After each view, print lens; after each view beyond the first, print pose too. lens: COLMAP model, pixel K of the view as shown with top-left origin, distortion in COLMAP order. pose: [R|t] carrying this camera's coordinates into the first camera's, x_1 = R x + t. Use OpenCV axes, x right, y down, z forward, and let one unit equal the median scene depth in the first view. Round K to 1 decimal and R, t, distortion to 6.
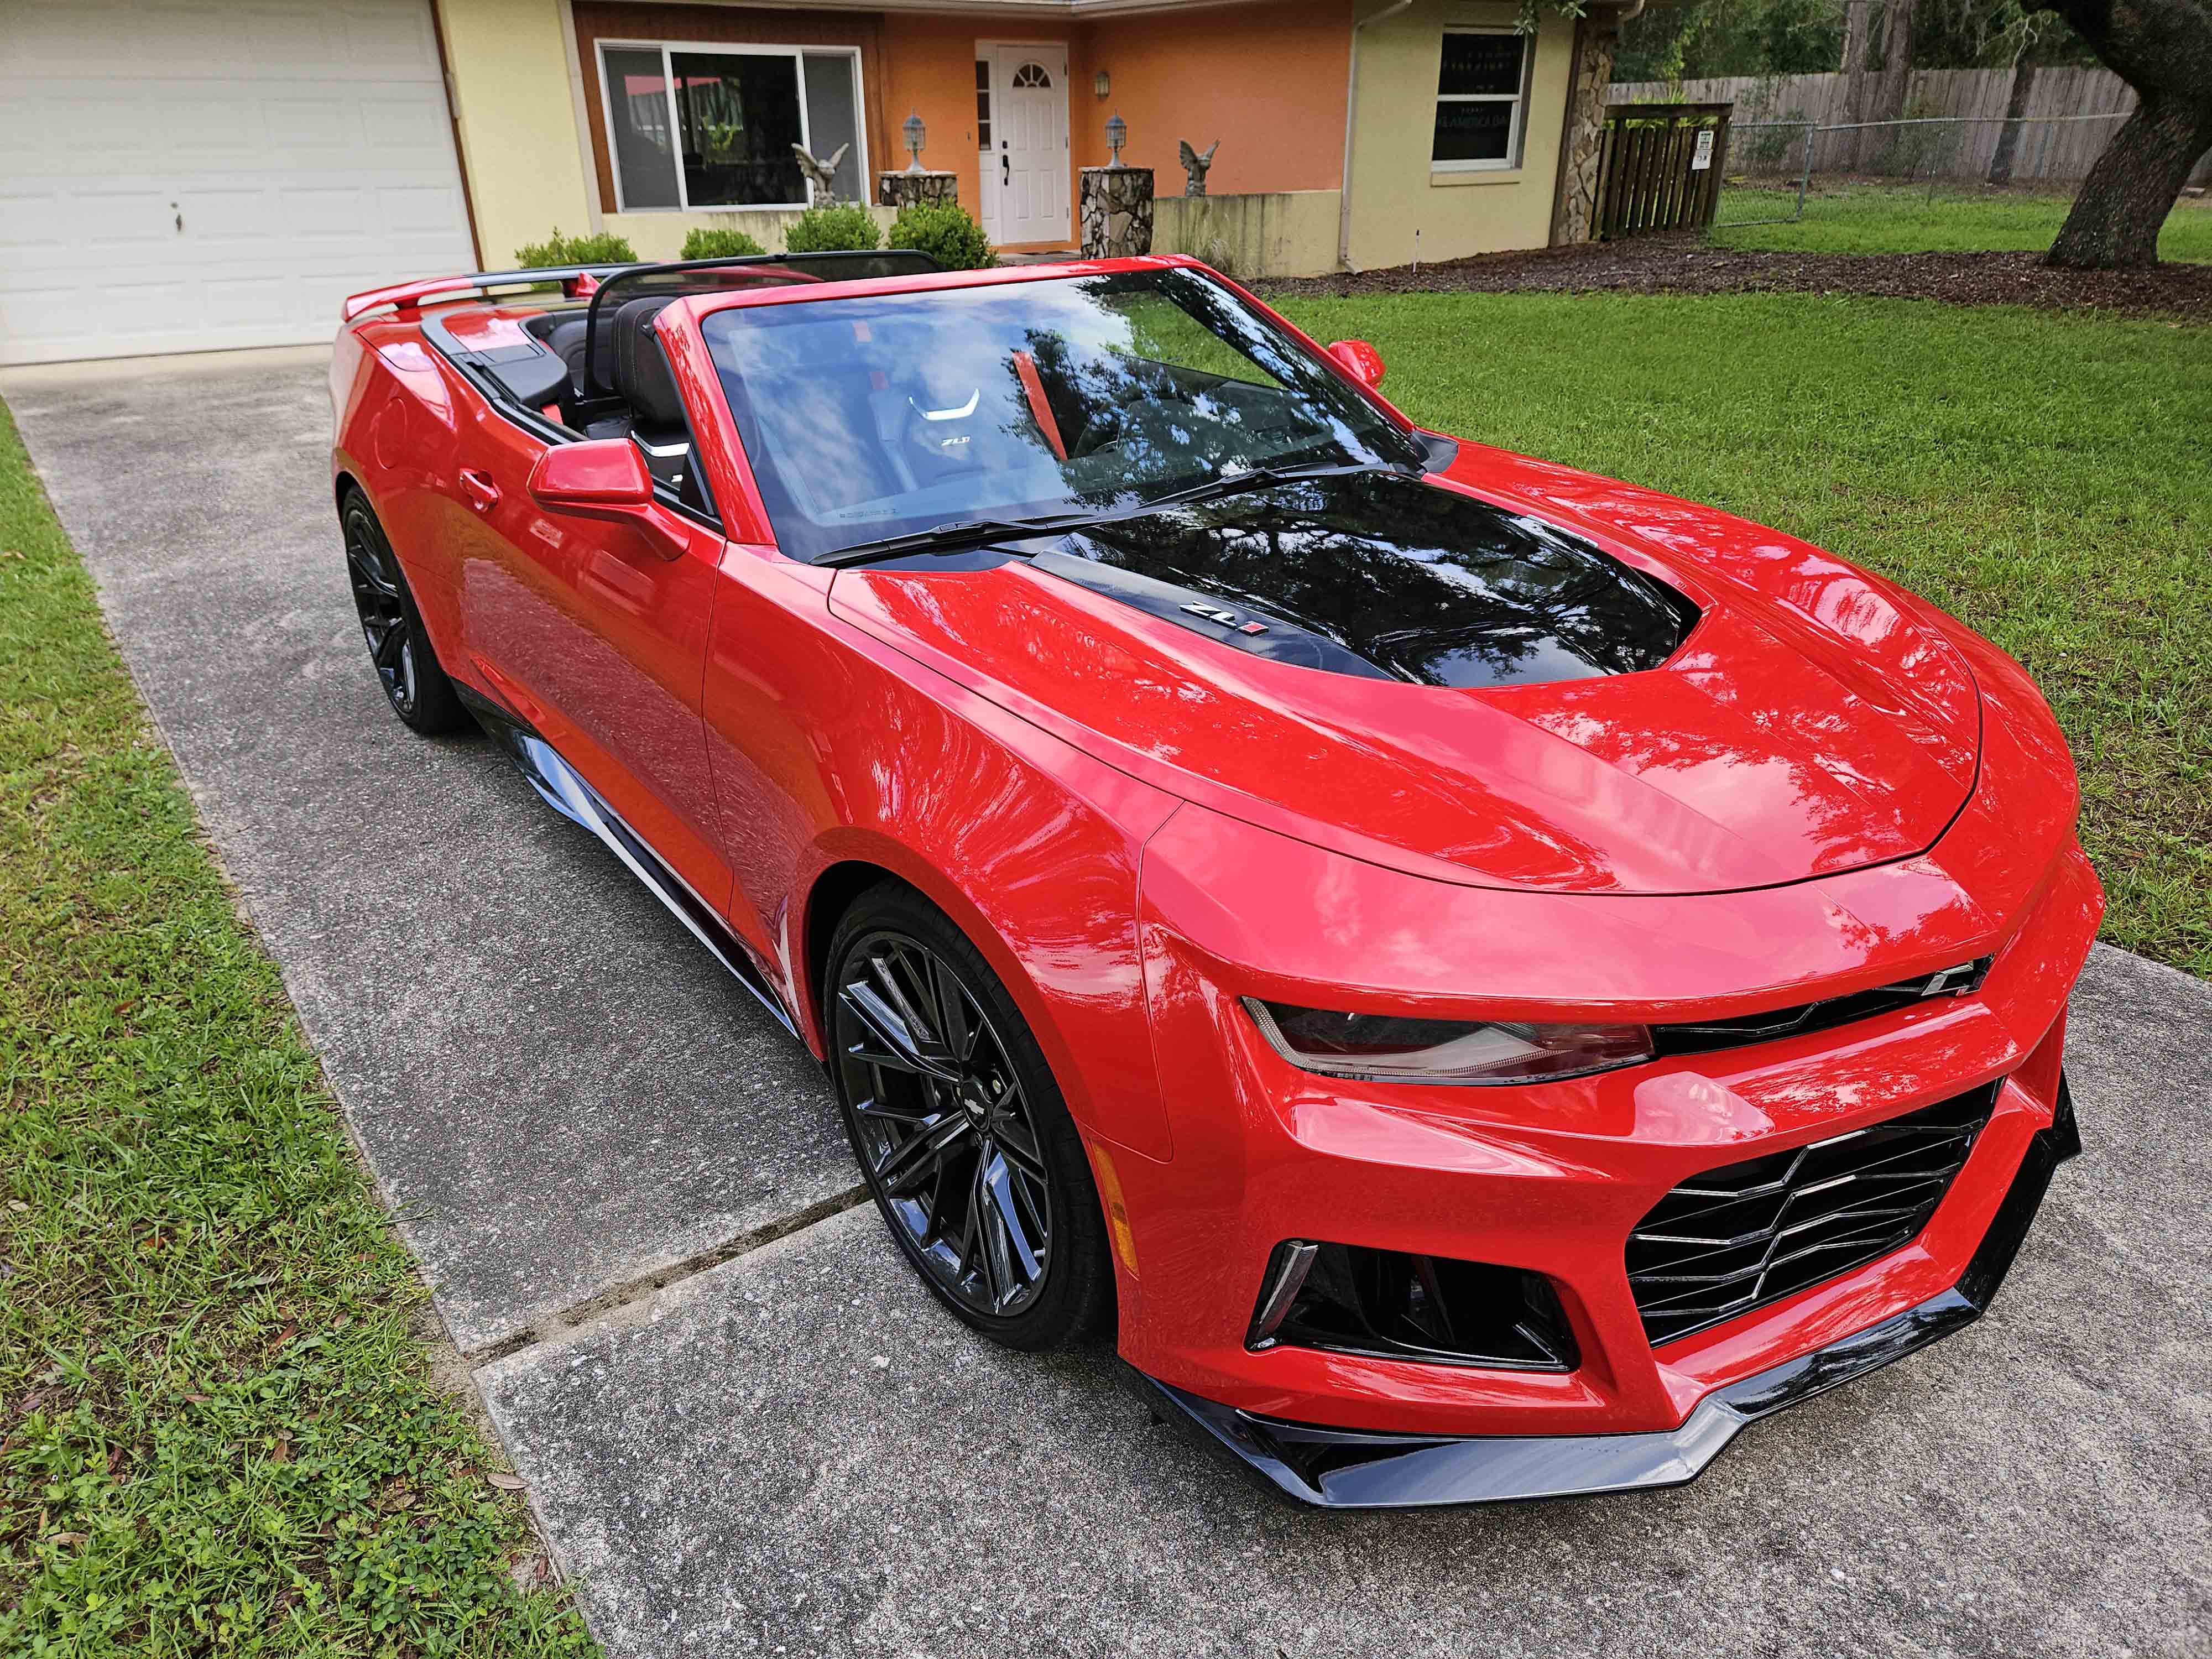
lens RADIAL K [[1503.6, 0, 1099.2], [0, 1503.6, 829.8], [0, 0, 1]] dist [0.066784, -0.057200]
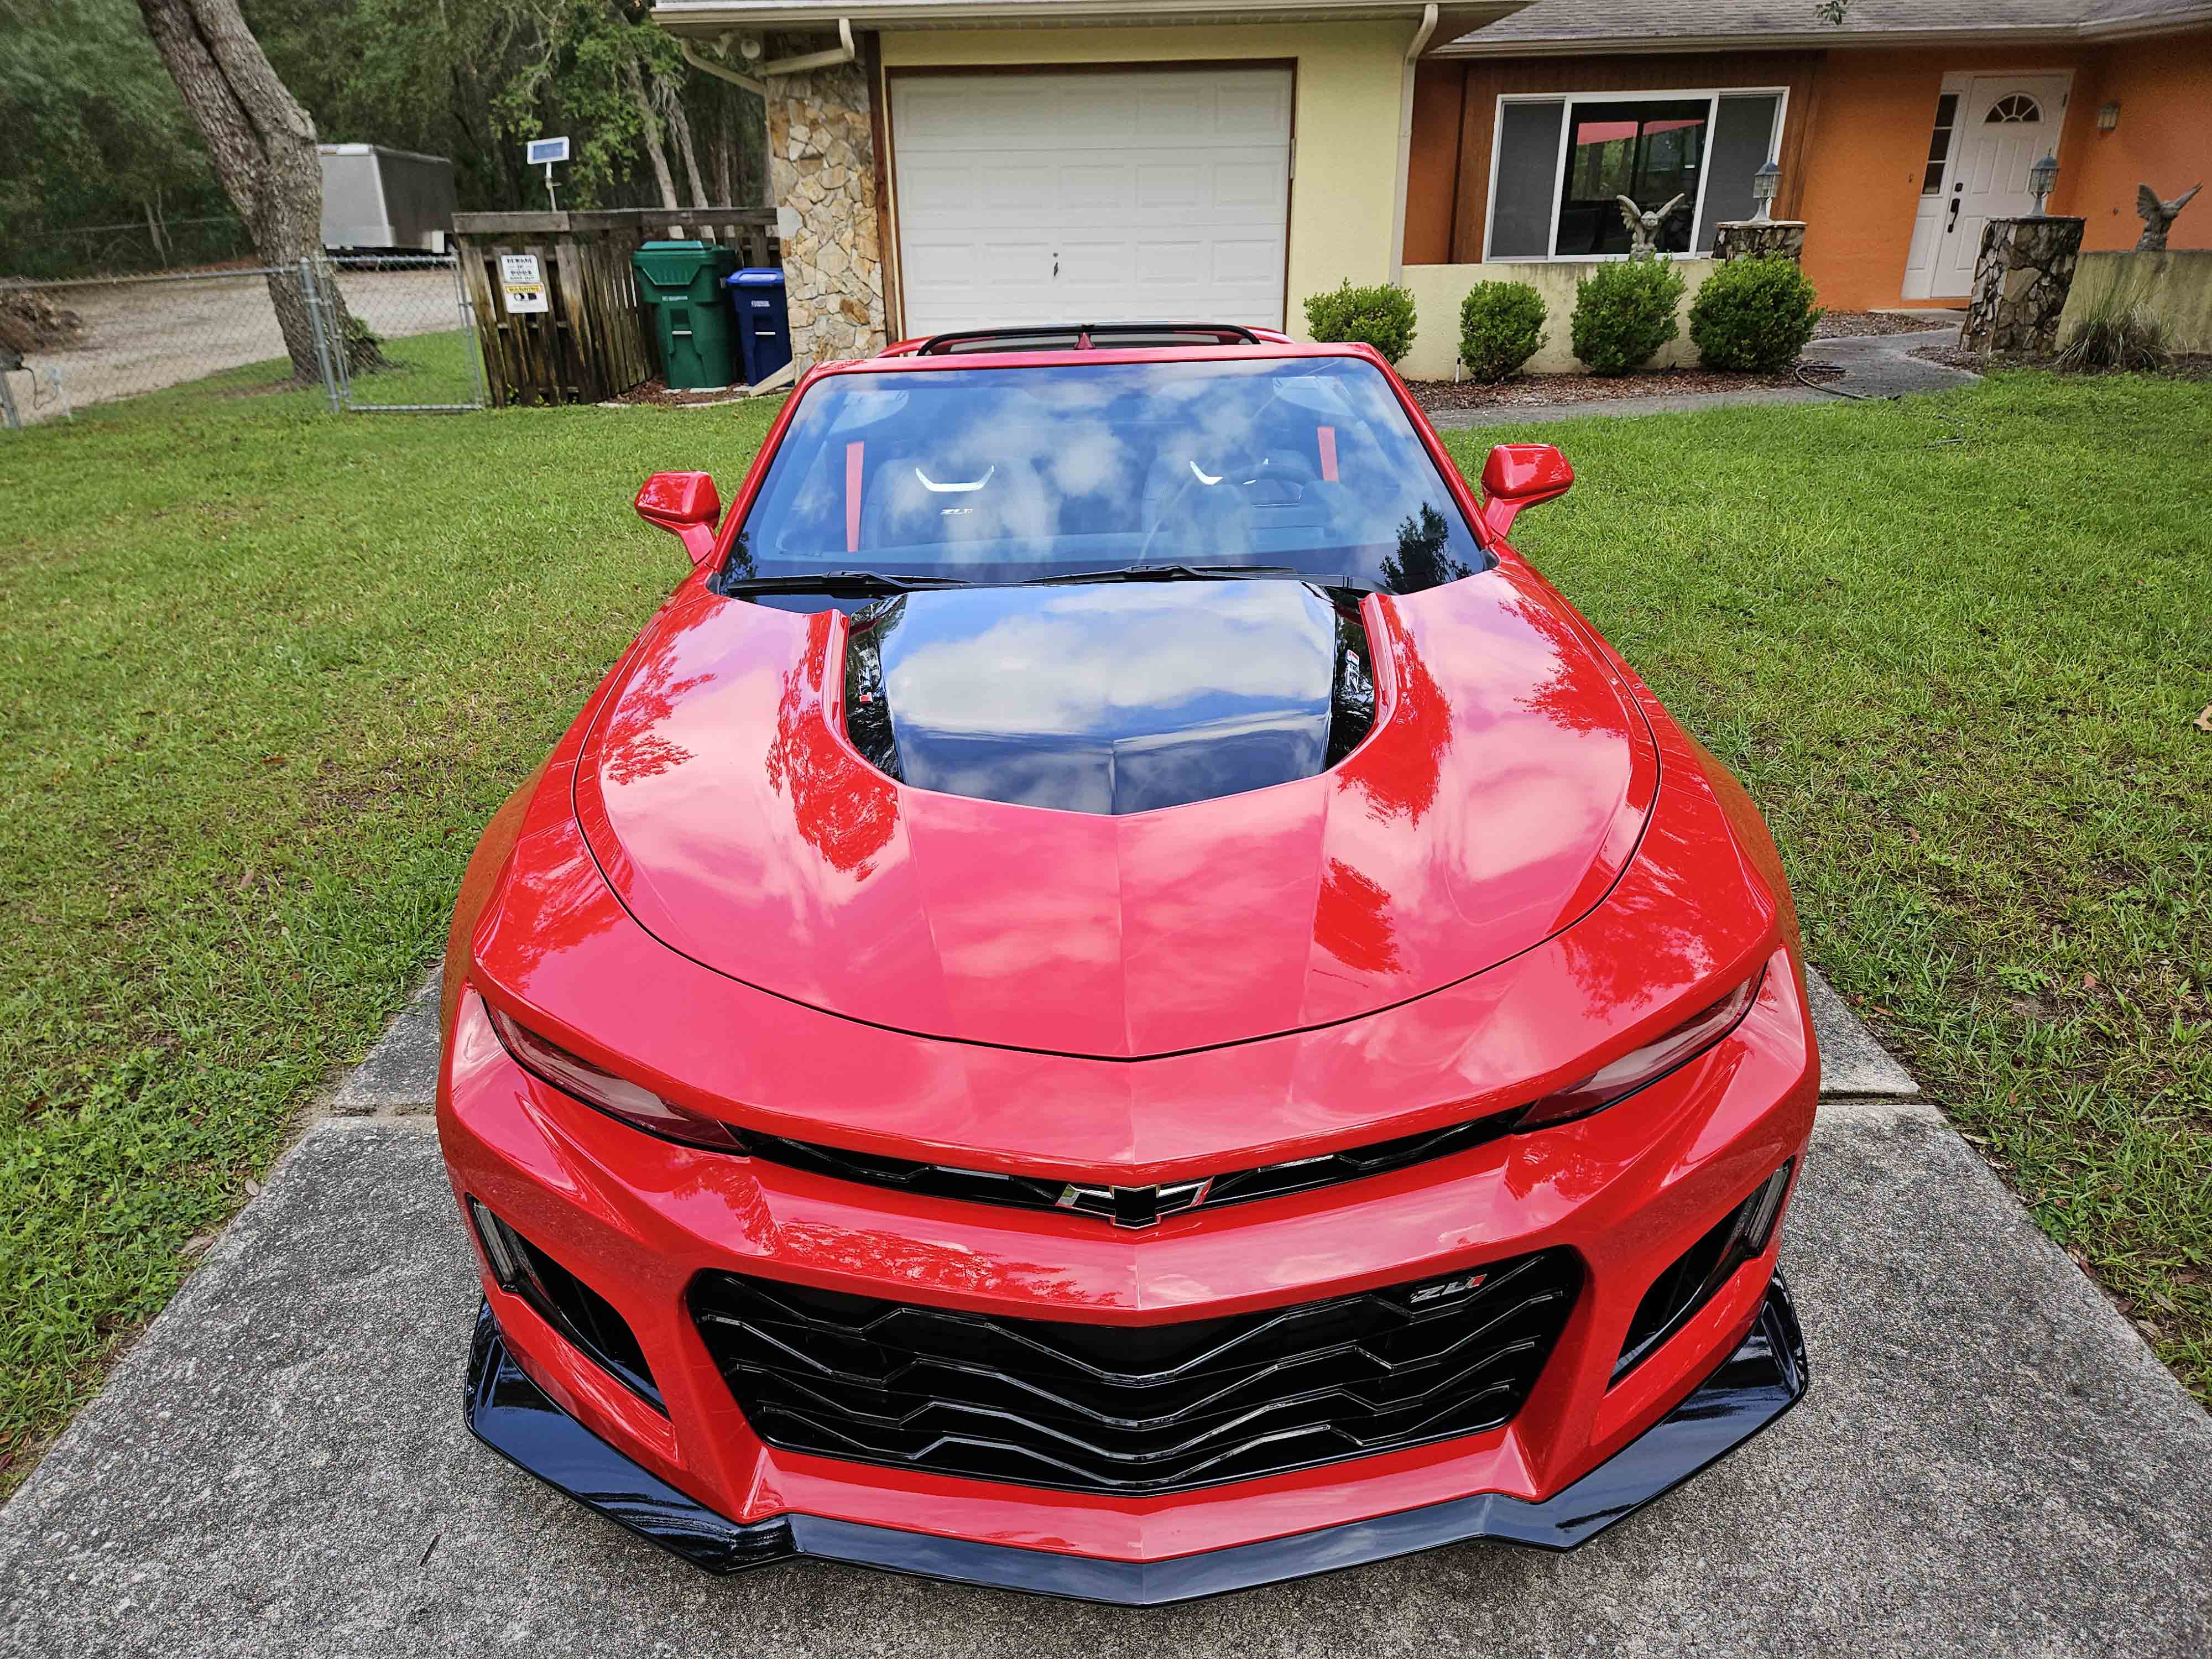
lens RADIAL K [[1503.6, 0, 1084.7], [0, 1503.6, 837.9], [0, 0, 1]] dist [0.066784, -0.057200]
pose [[0.803881, 0.230868, -0.548157, 0.132622], [-0.240435, 0.969075, 0.055545, -0.021026], [0.544029, 0.087145, 0.834529, 0.031436]]
